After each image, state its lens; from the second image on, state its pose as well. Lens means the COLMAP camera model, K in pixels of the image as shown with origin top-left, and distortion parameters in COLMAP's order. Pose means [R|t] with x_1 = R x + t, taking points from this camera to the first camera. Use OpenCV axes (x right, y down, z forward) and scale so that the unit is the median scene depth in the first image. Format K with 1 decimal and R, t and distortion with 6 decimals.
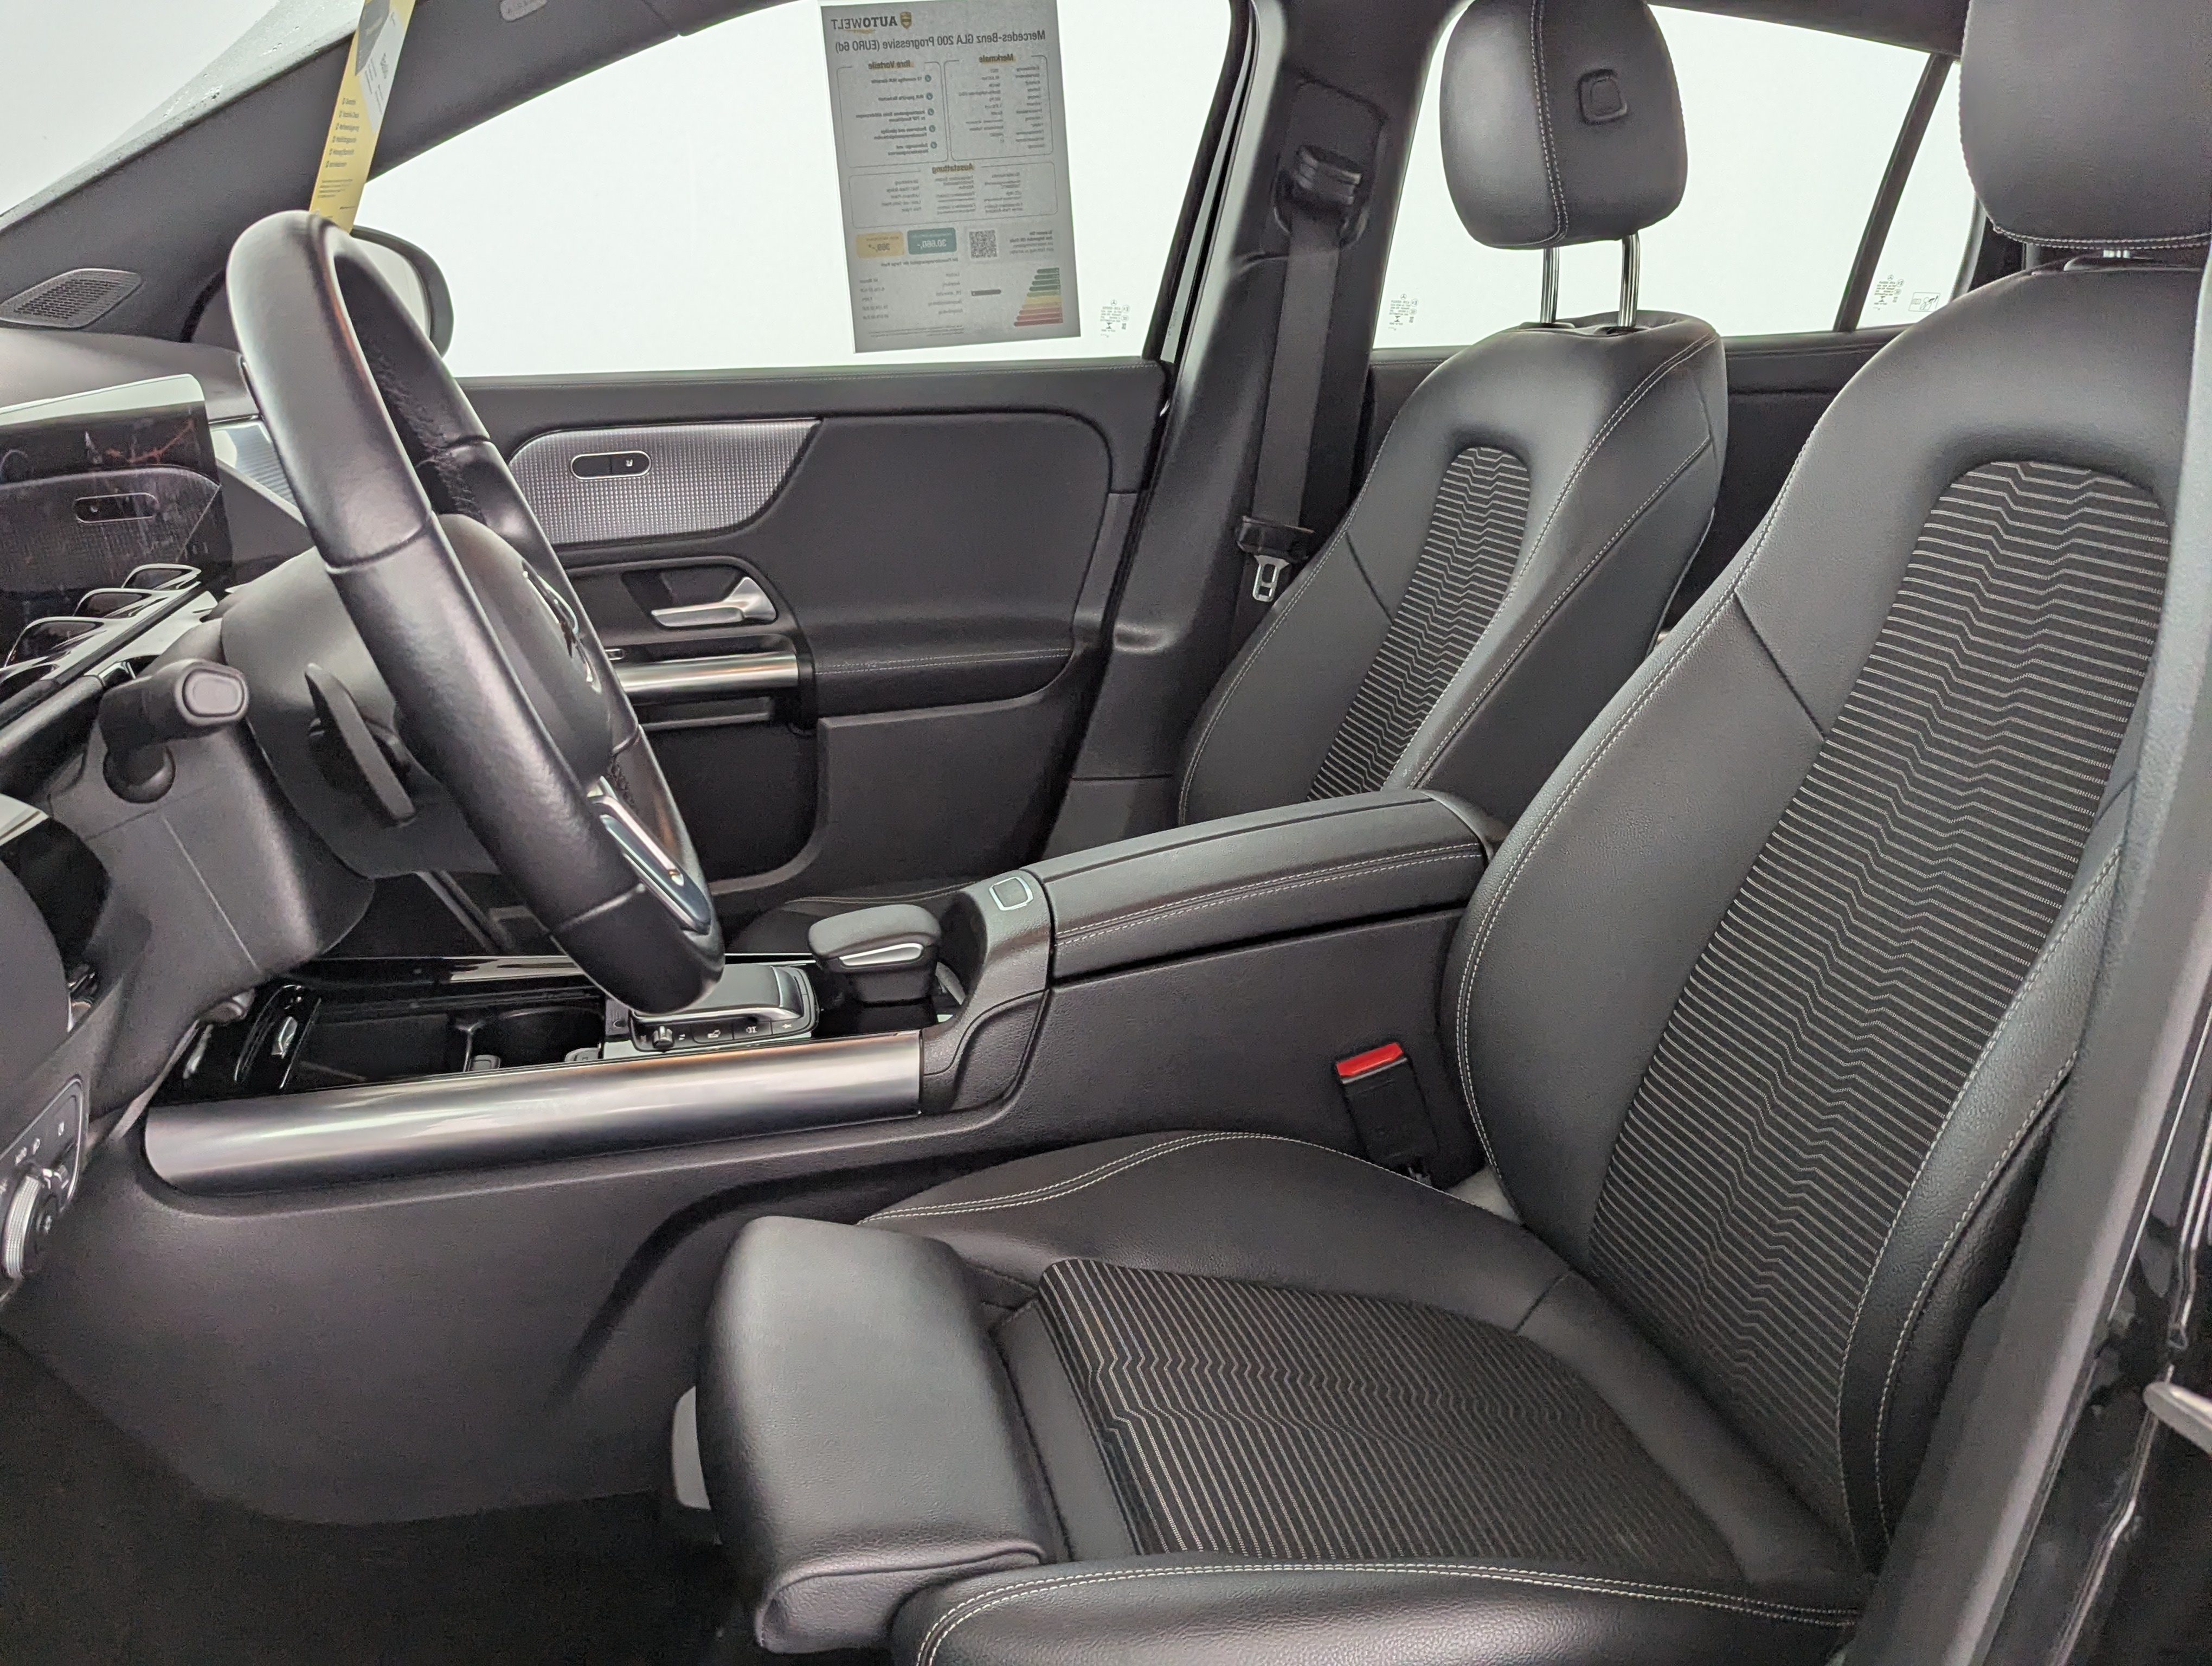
lens RADIAL K [[2076.4, 0, 1106.0], [0, 2076.4, 833.0], [0, 0, 1]] dist [0.048104, -0.013889]
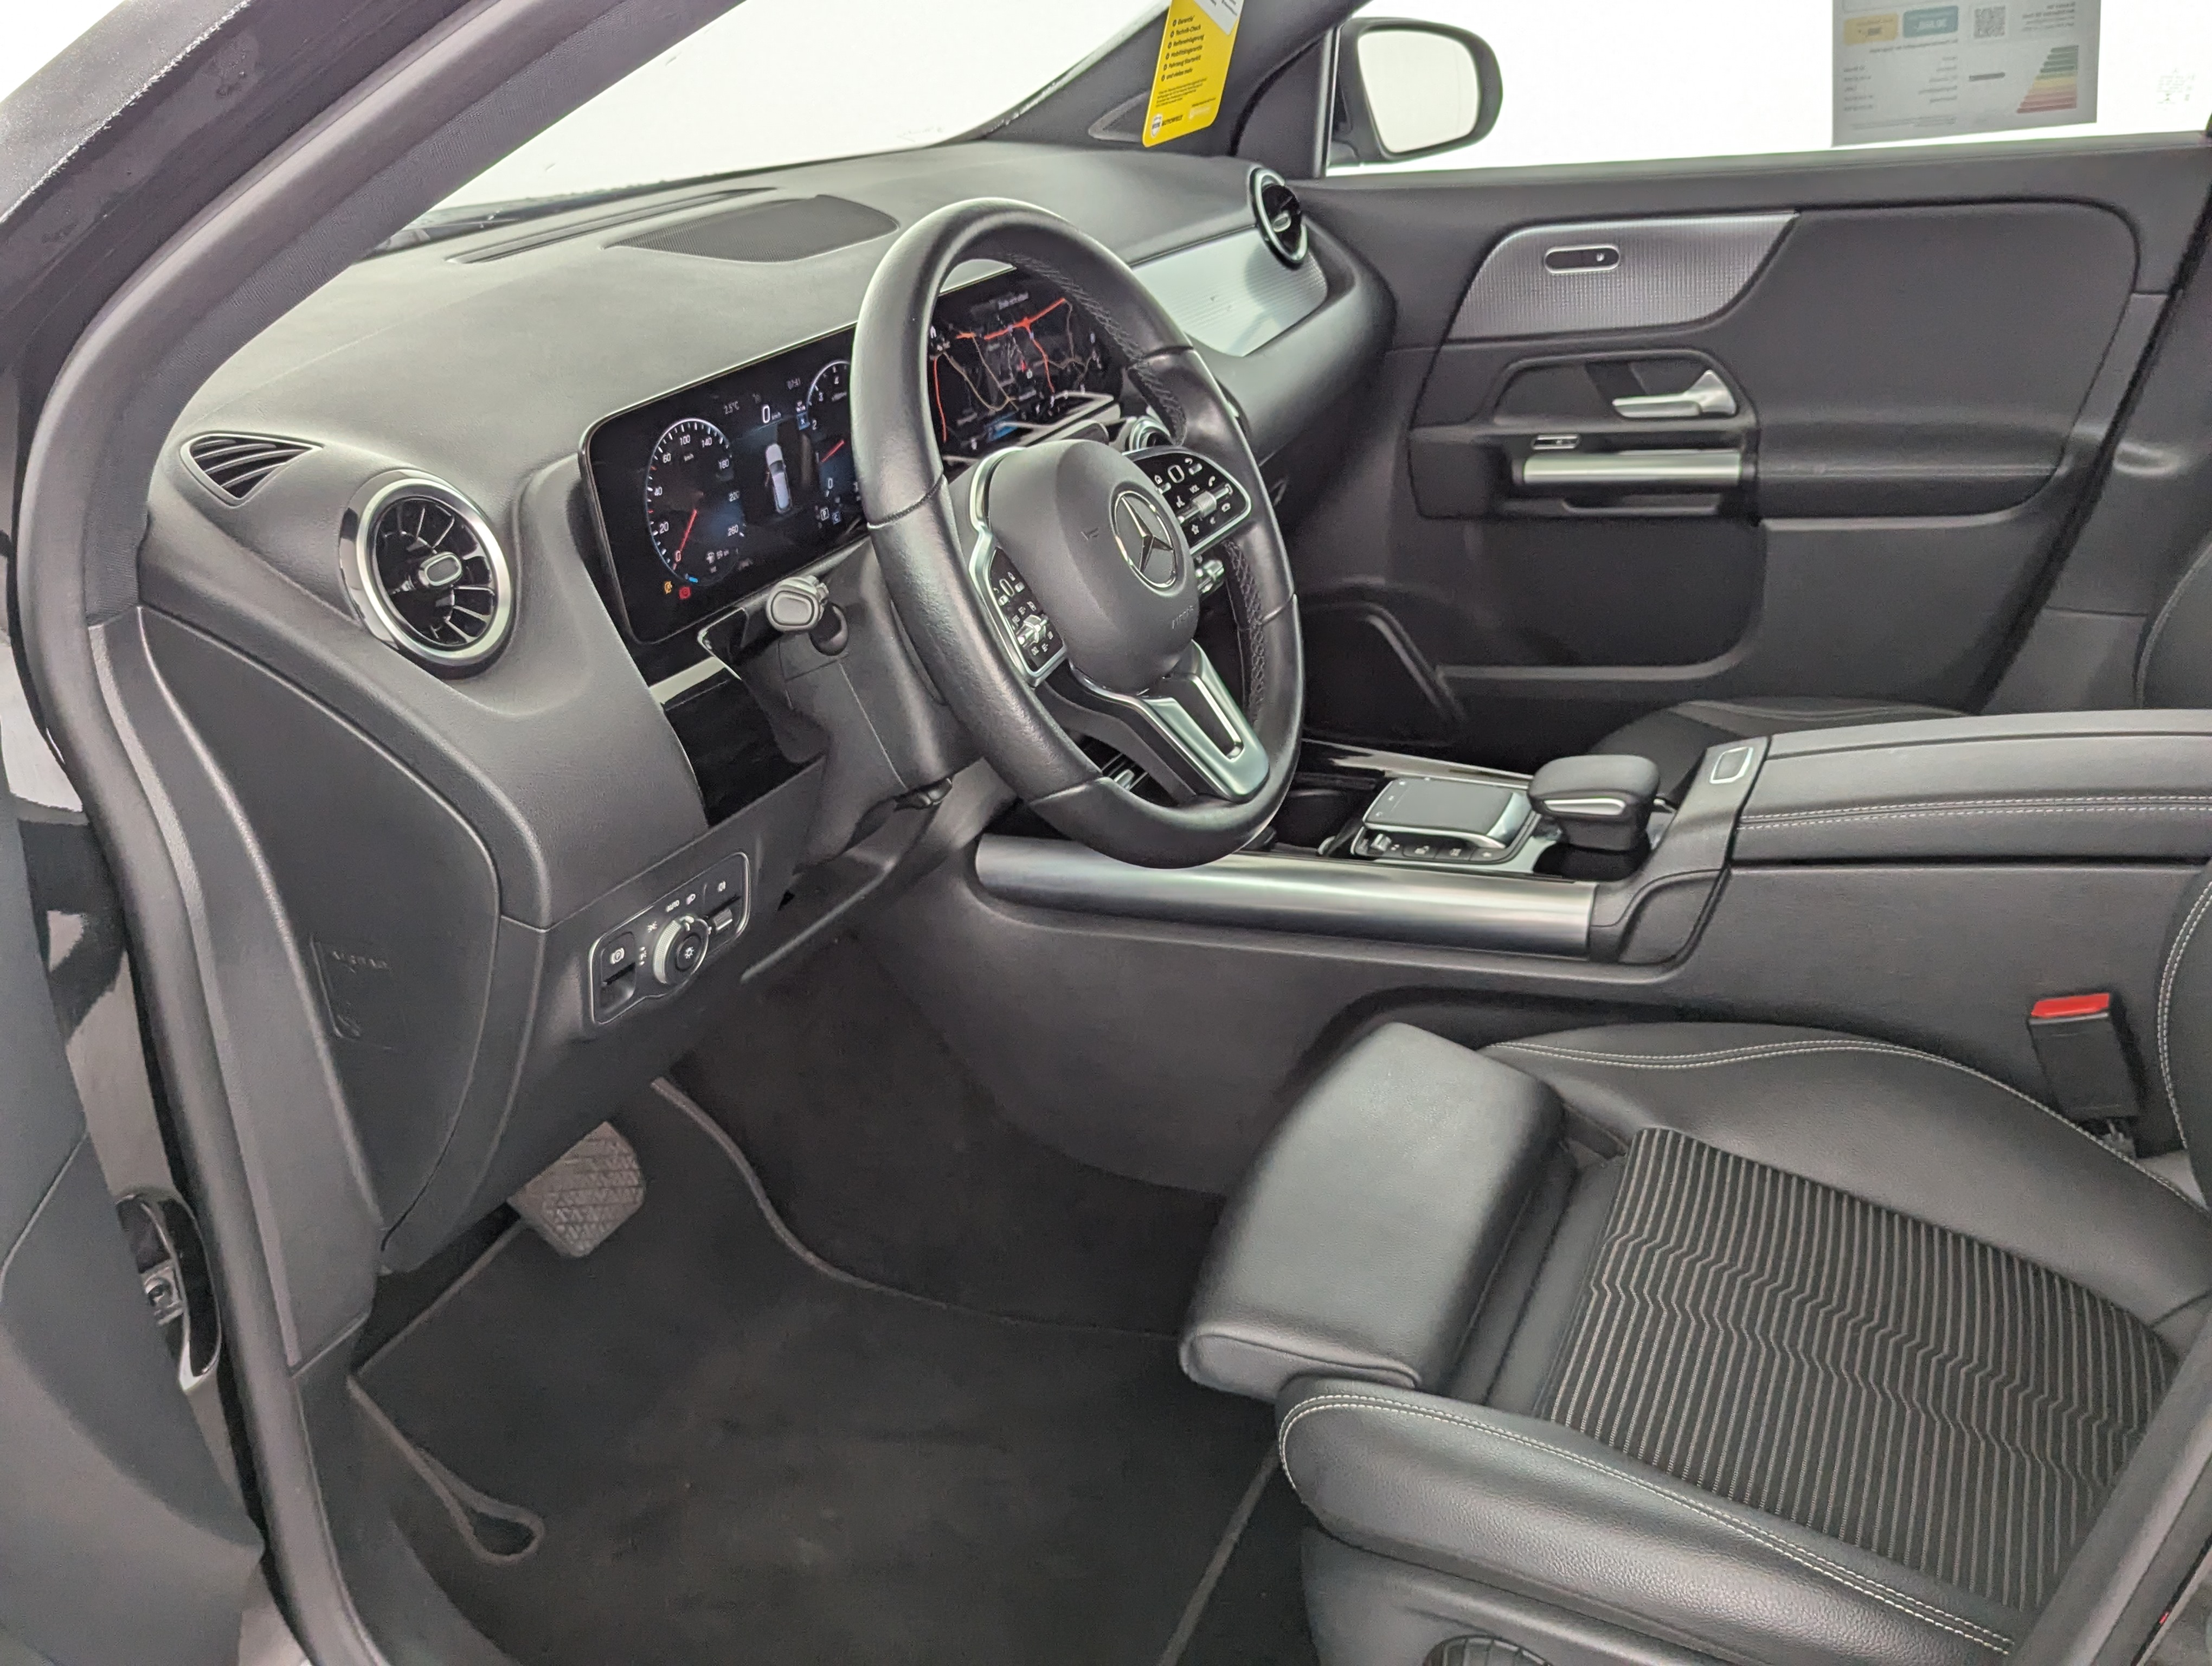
lens RADIAL K [[2091.0, 0, 1104.8], [0, 2091.0, 796.1], [0, 0, 1]] dist [0.042178, -0.009537]
pose [[0.805535, 0.175893, -0.565840, 0.212144], [-0.088928, 0.979997, 0.178037, -0.081228], [0.585837, -0.093096, 0.805064, -0.003386]]
